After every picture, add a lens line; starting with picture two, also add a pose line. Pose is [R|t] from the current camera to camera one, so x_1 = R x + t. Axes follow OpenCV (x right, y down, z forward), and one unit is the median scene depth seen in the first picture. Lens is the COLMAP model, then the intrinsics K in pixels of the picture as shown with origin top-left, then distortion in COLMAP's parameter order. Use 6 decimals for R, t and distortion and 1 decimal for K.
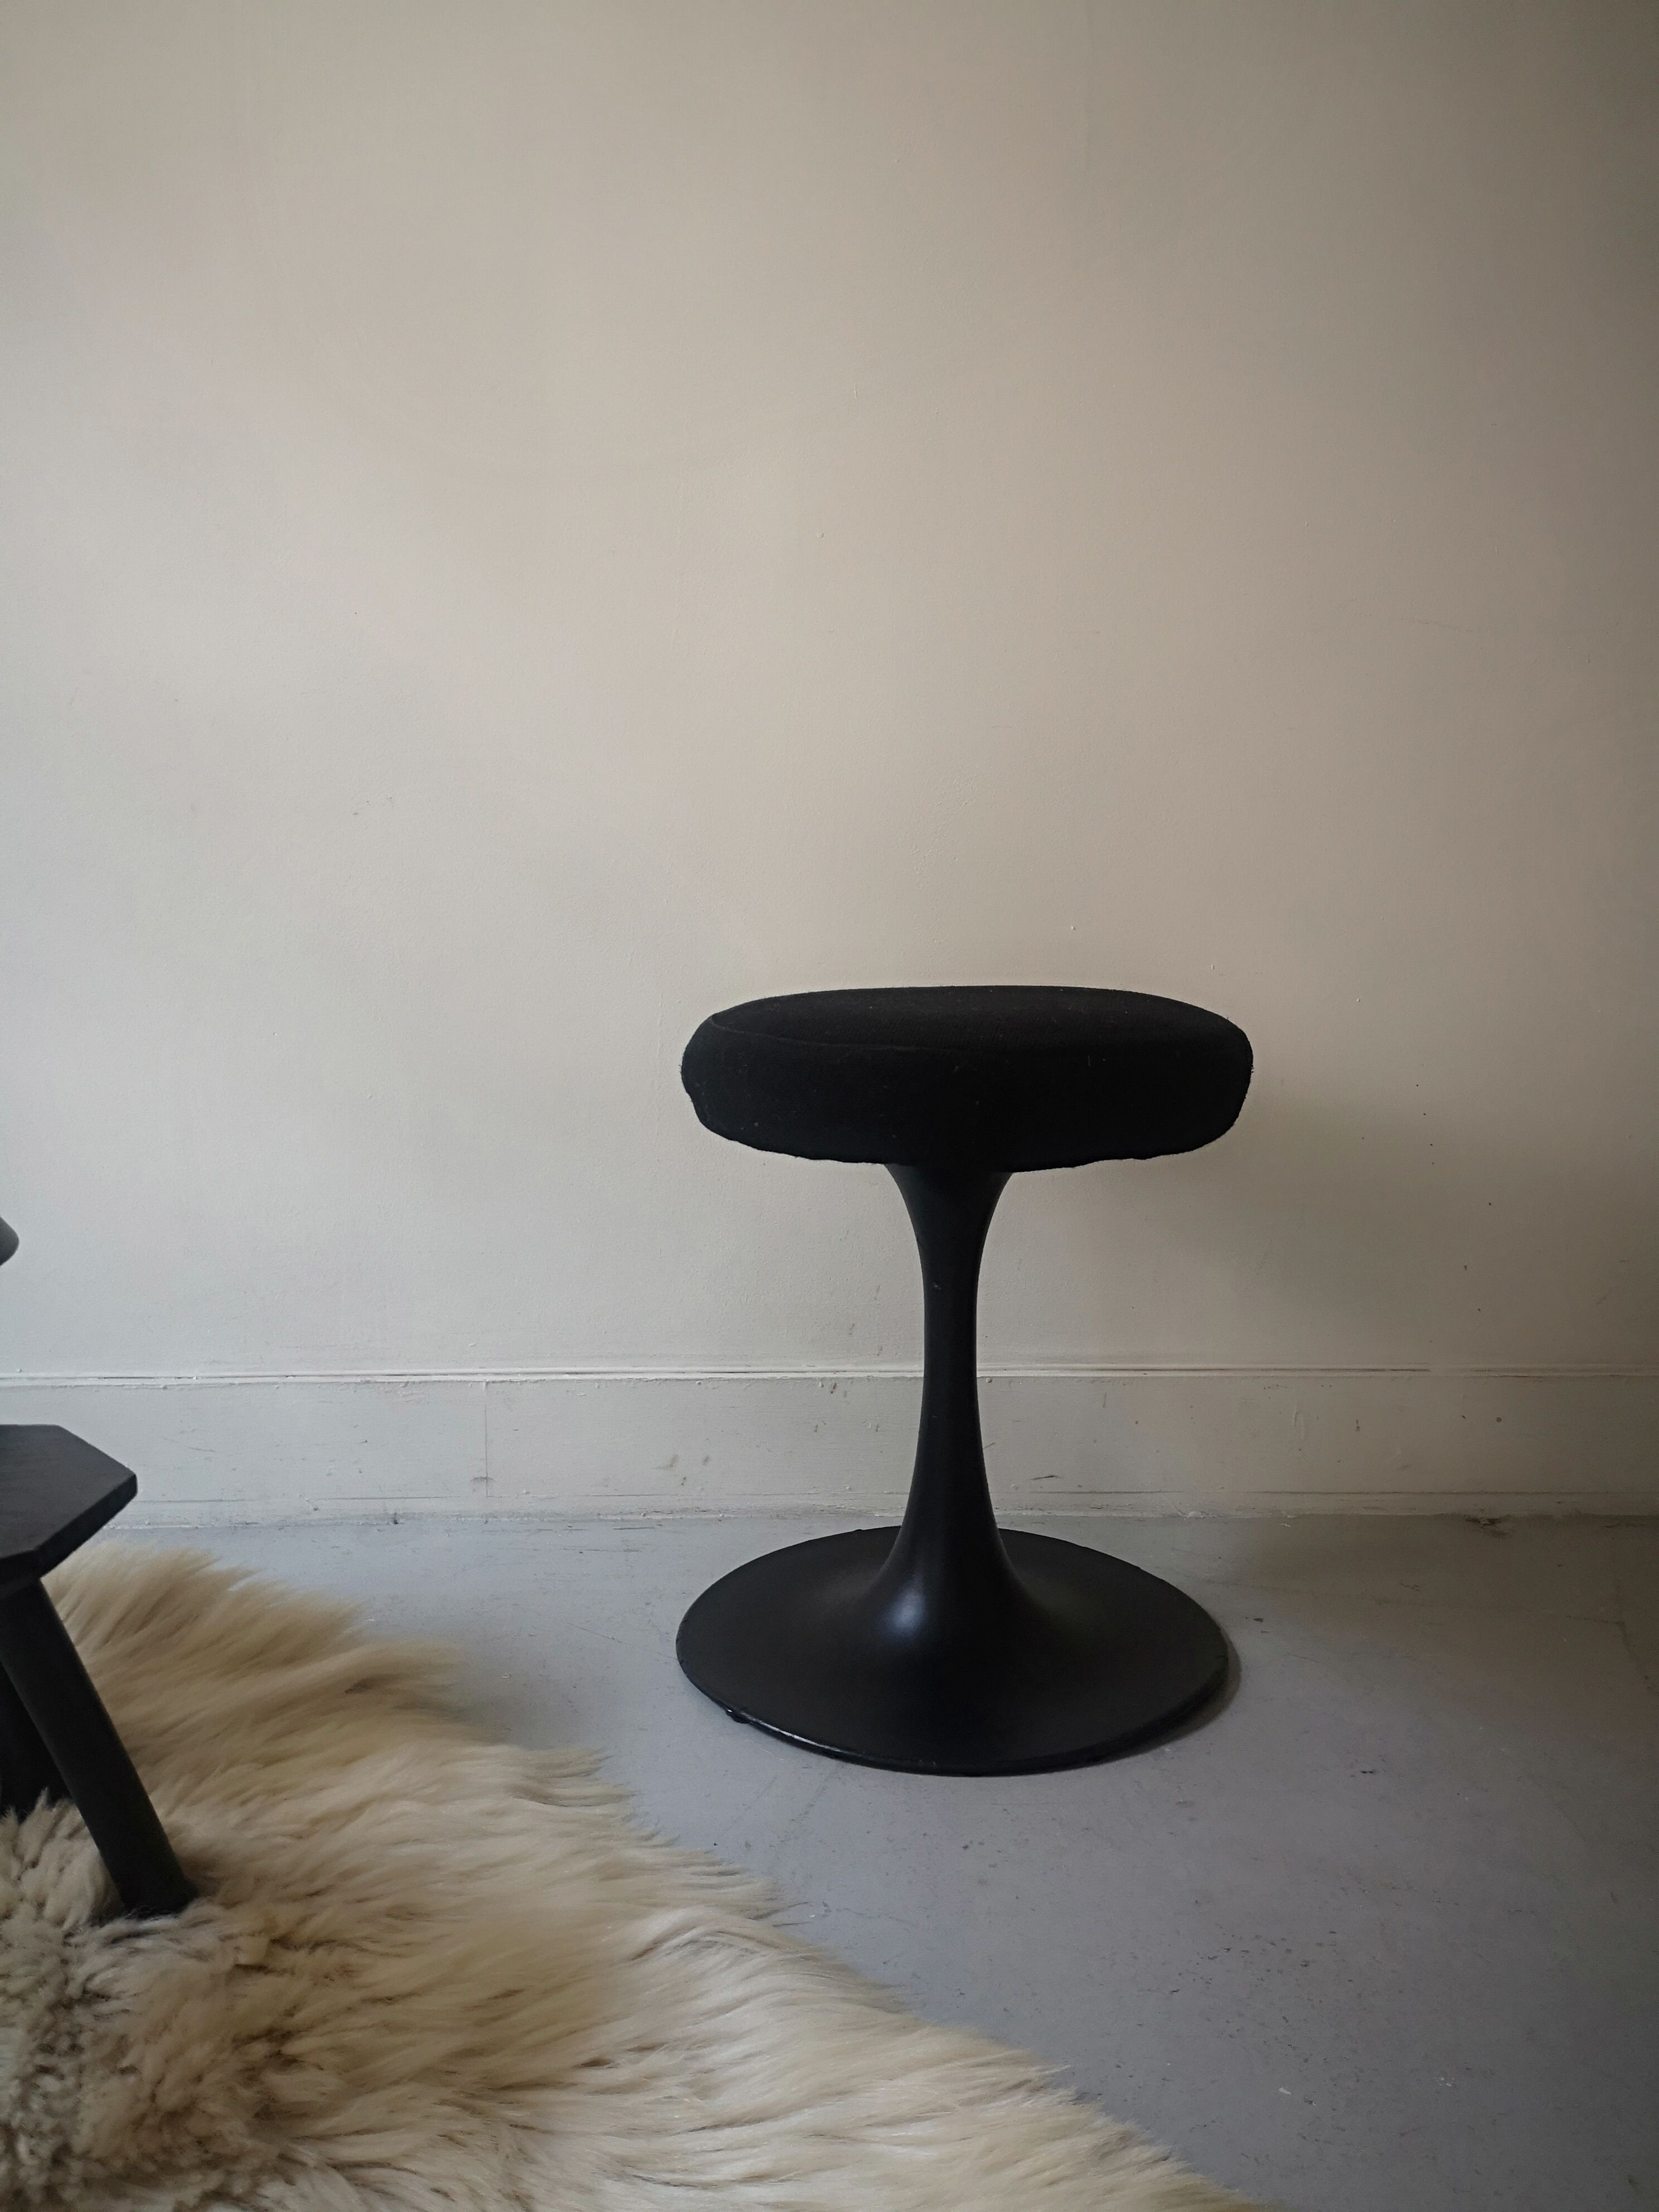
lens RADIAL K [[1720.0, 0, 829.5], [0, 1720.0, 1106.0], [0, 0, 1]] dist [0.037810, 0.003389]
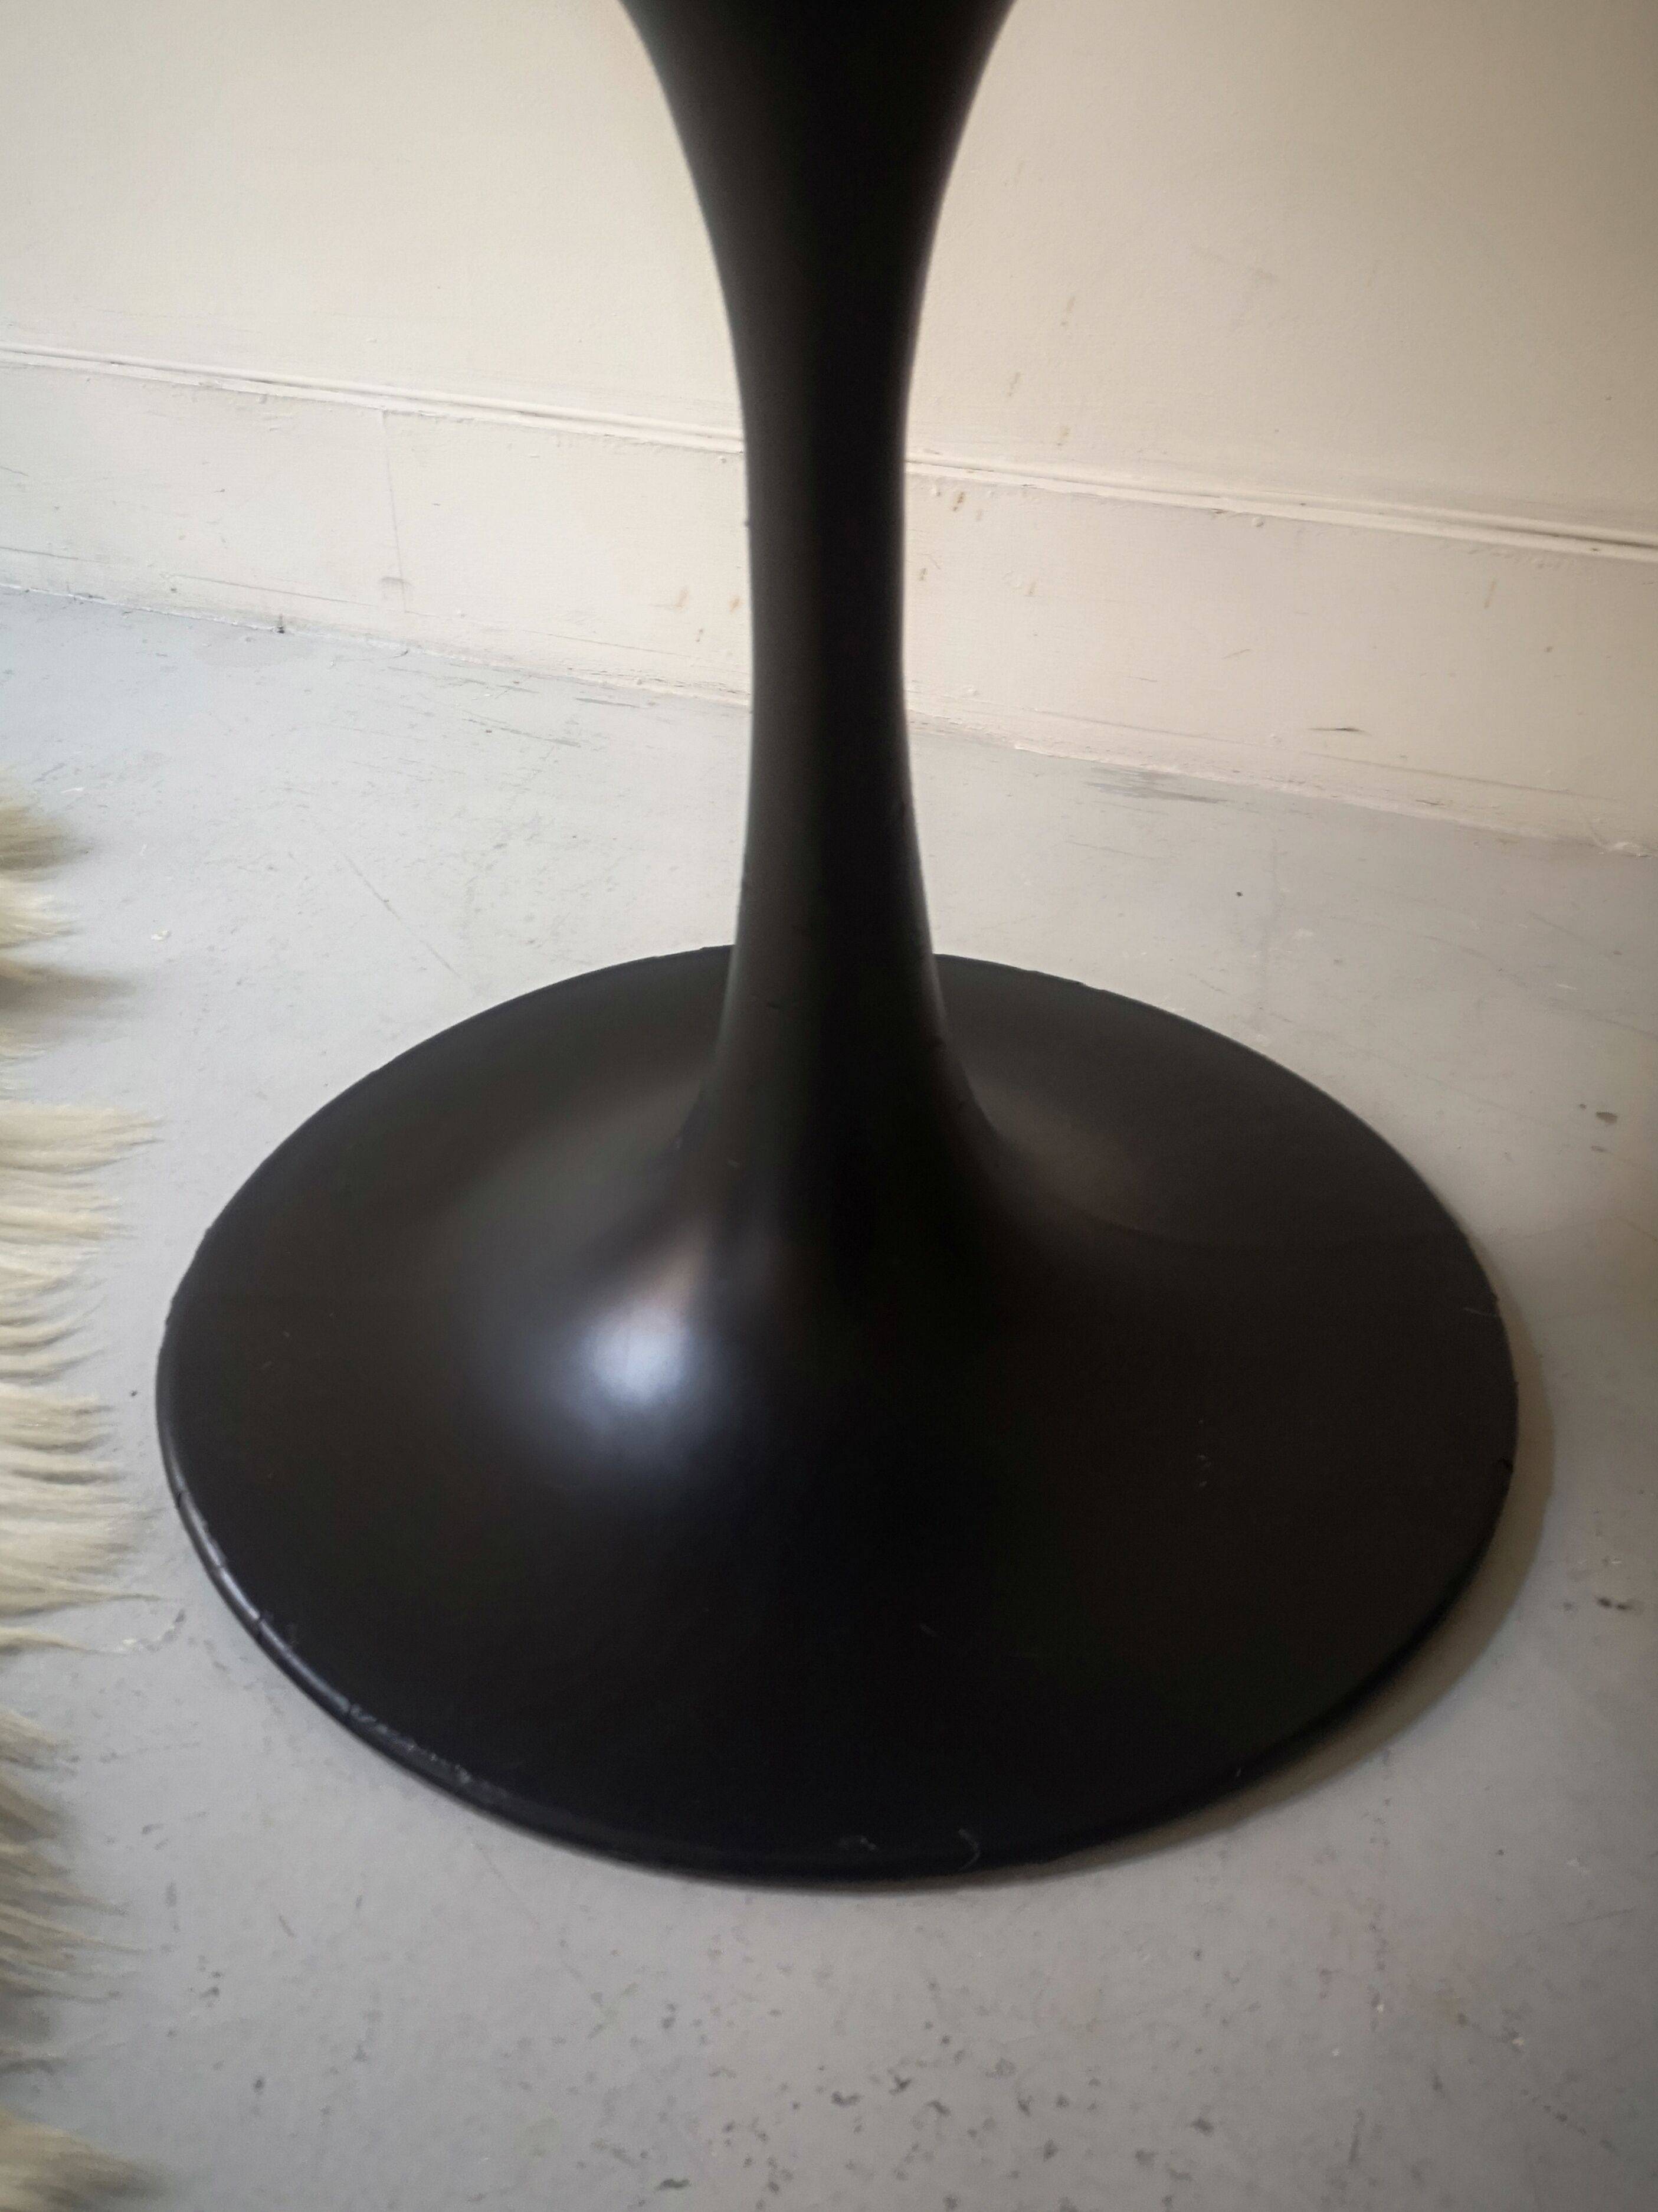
lens RADIAL K [[1814.1, 0, 829.0], [0, 1814.1, 1106.0], [0, 0, 1]] dist [0.039123, -0.002671]
pose [[0.929292, 0.223391, -0.294130, 0.170423], [-0.055977, 0.872341, 0.485683, 0.057145], [0.365079, -0.434877, 0.823164, 0.447565]]
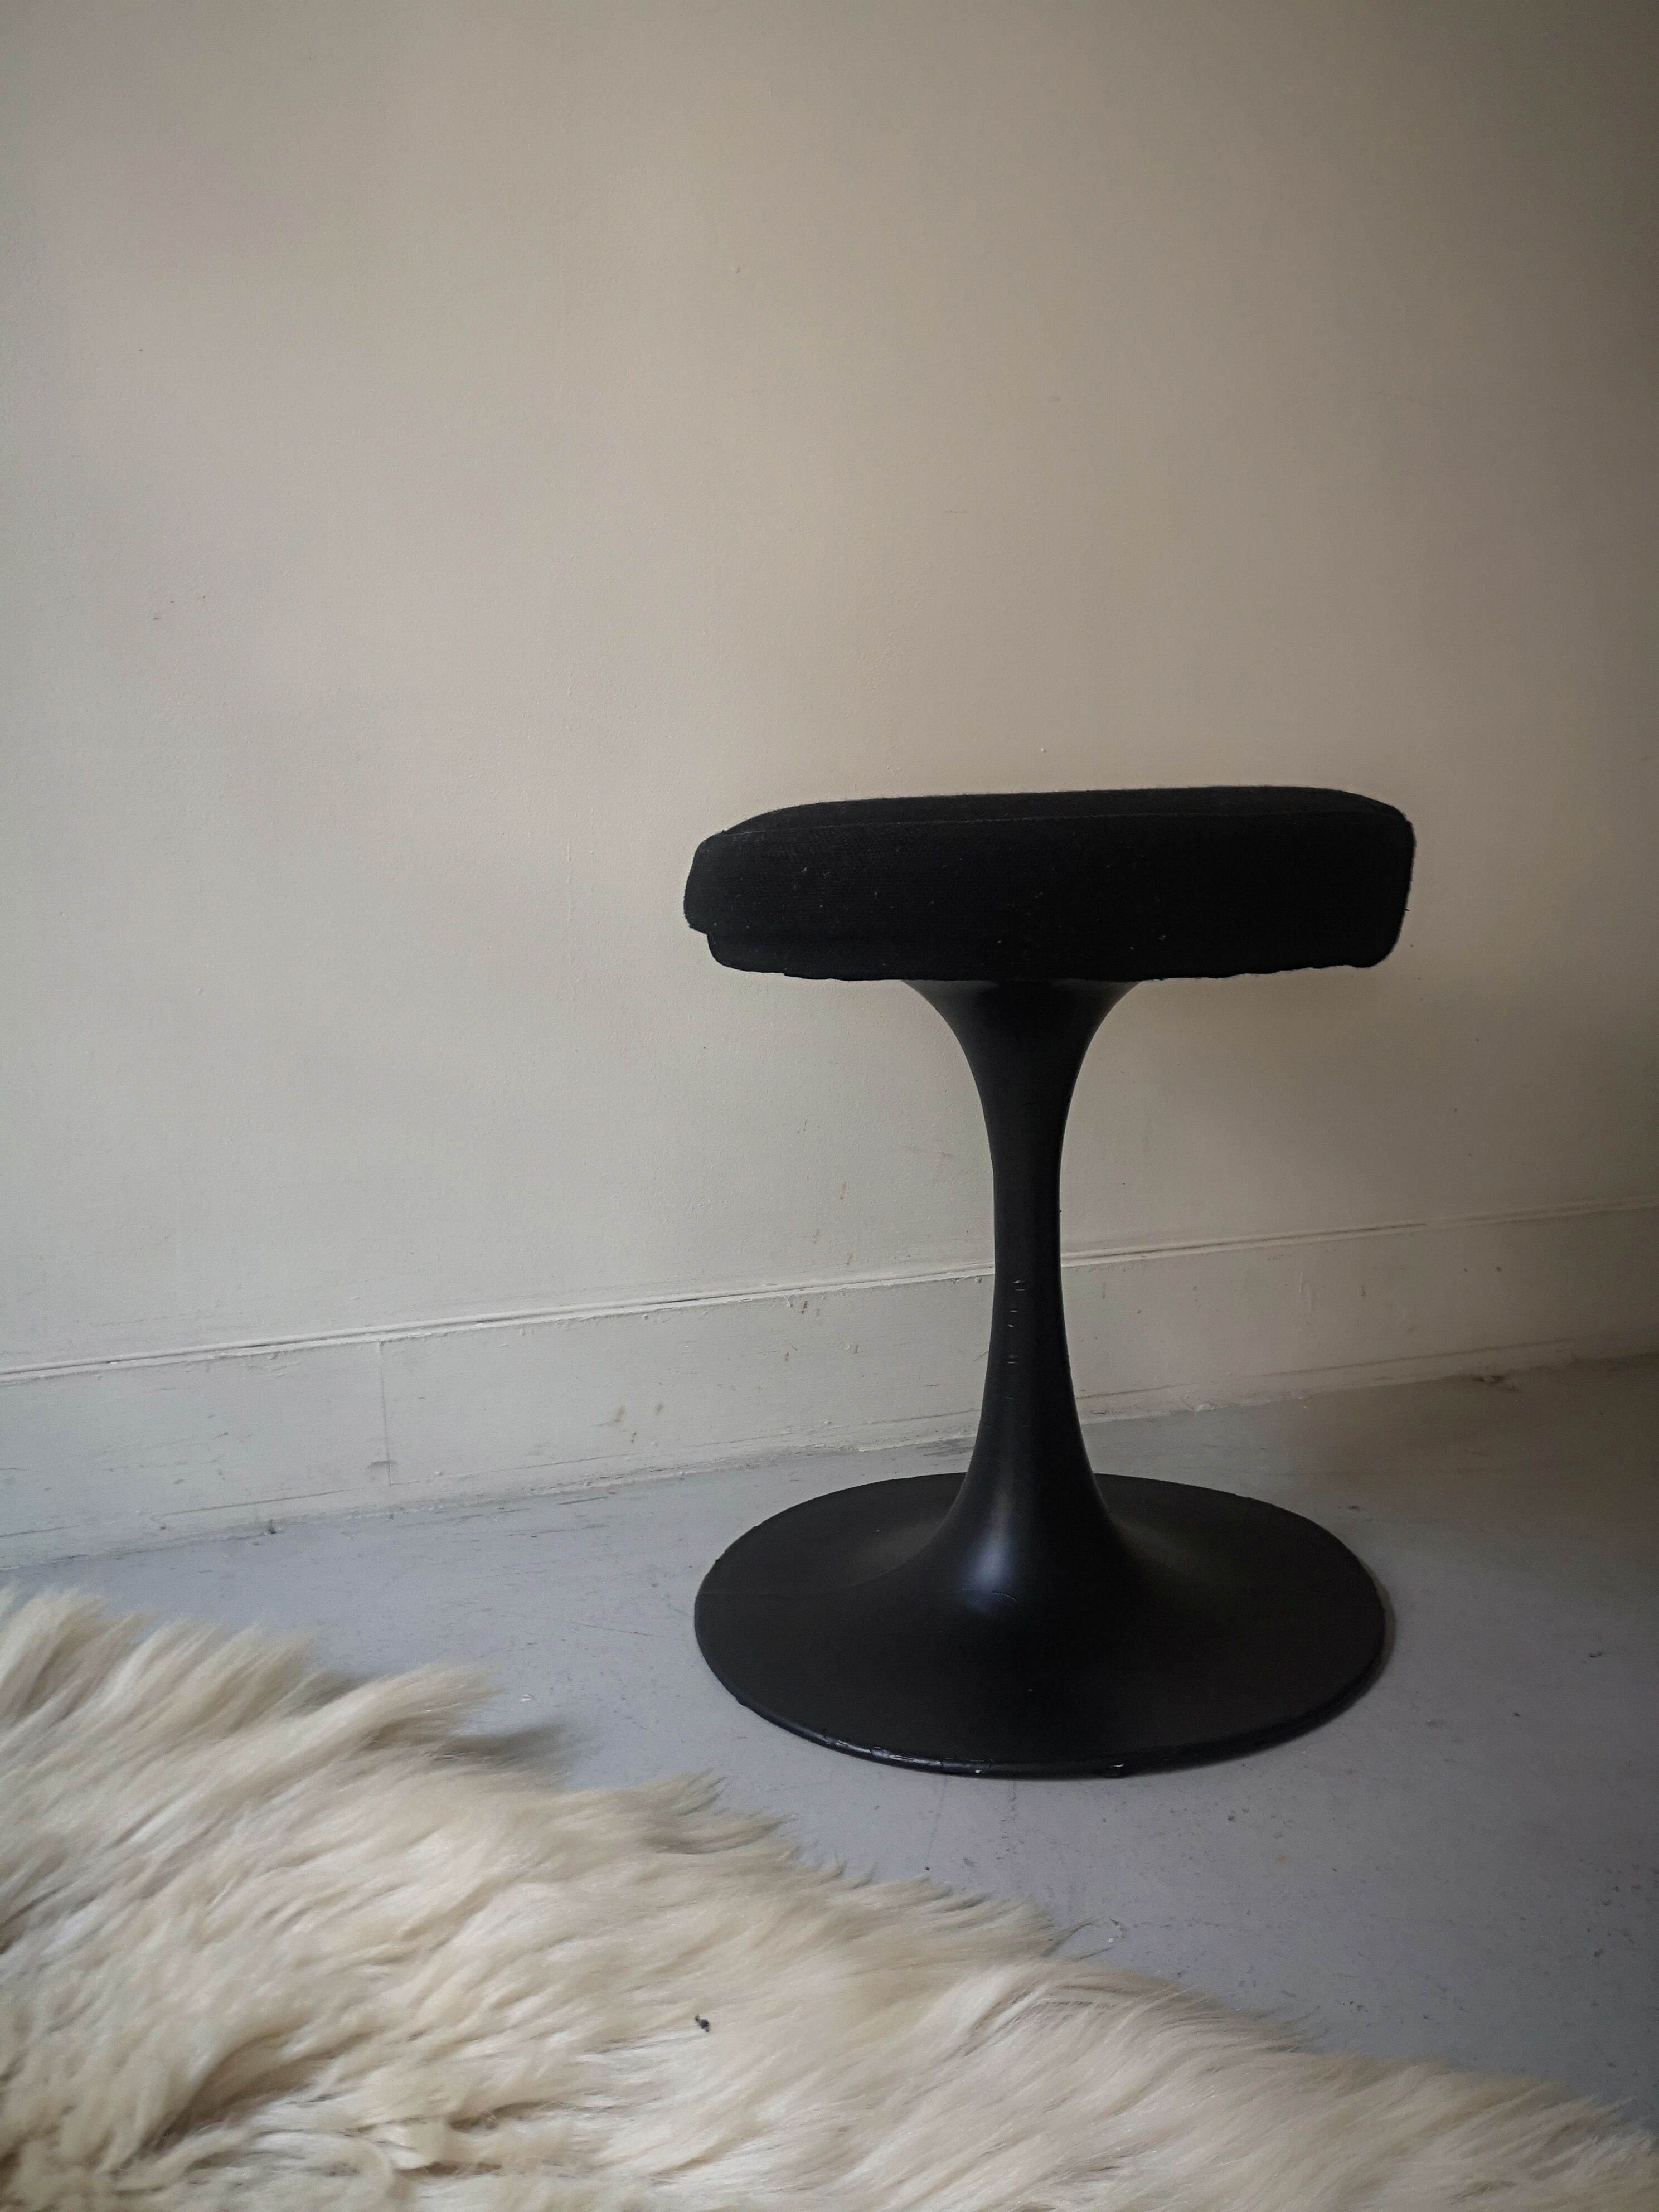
lens RADIAL K [[1722.7, 0, 829.5], [0, 1722.7, 1106.0], [0, 0, 1]] dist [0.027559, 0.000872]
pose [[0.970214, -0.071880, 0.231341, -0.173470], [0.067538, 0.997361, 0.026644, 0.044202], [-0.232646, -0.010226, 0.972508, 0.178431]]
